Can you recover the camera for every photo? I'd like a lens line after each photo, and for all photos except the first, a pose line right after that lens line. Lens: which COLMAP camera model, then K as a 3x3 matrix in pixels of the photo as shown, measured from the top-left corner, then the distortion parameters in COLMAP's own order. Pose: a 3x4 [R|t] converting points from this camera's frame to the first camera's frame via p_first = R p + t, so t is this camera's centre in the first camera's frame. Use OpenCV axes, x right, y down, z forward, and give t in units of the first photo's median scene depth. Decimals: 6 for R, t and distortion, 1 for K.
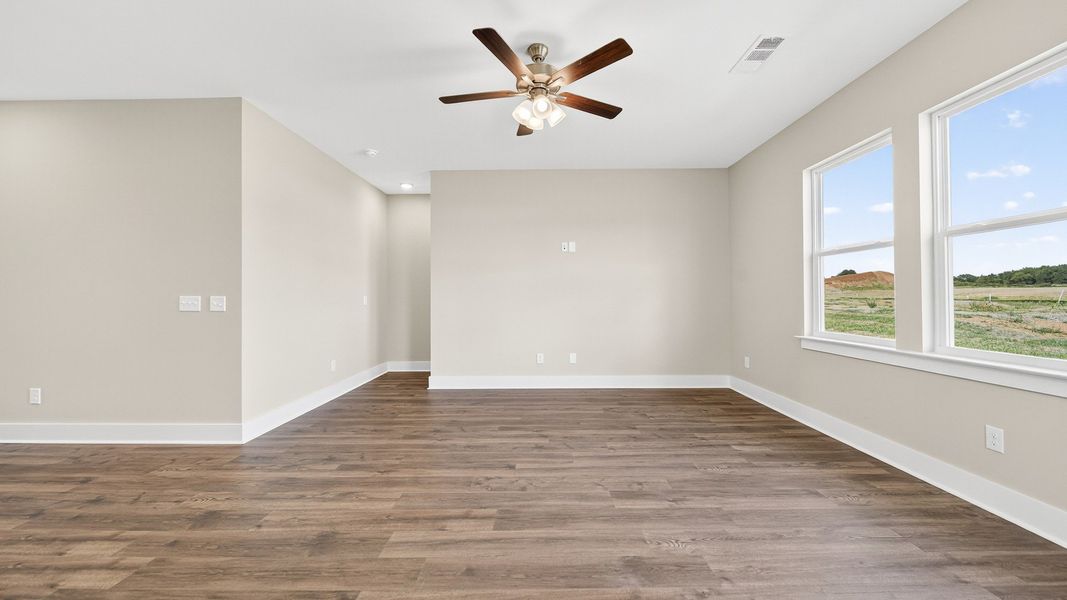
lens RADIAL K [[384.1, 0, 538.1], [0, 384.1, 294.2], [0, 0, 1]] dist [-0.005870, -0.000277]
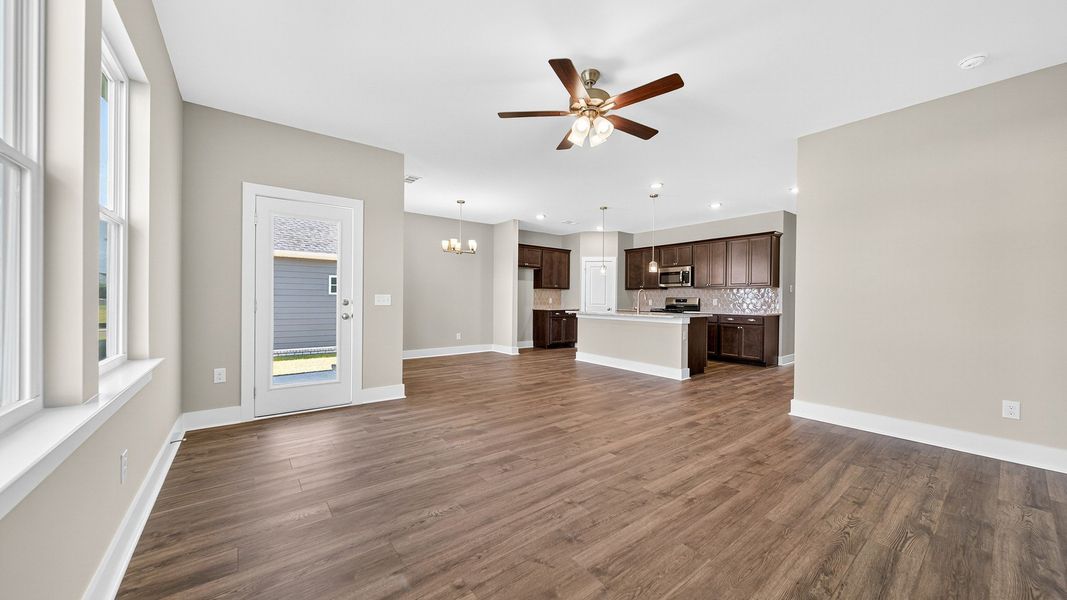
lens RADIAL K [[373.5, 0, 535.1], [0, 373.5, 304.7], [0, 0, 1]] dist [-0.000928, -0.000947]
pose [[-0.784775, 0.006878, -0.619742, 0.744853], [-0.000033, 0.999938, 0.011140, 0.013891], [0.619780, 0.008763, -0.784726, 1.642130]]
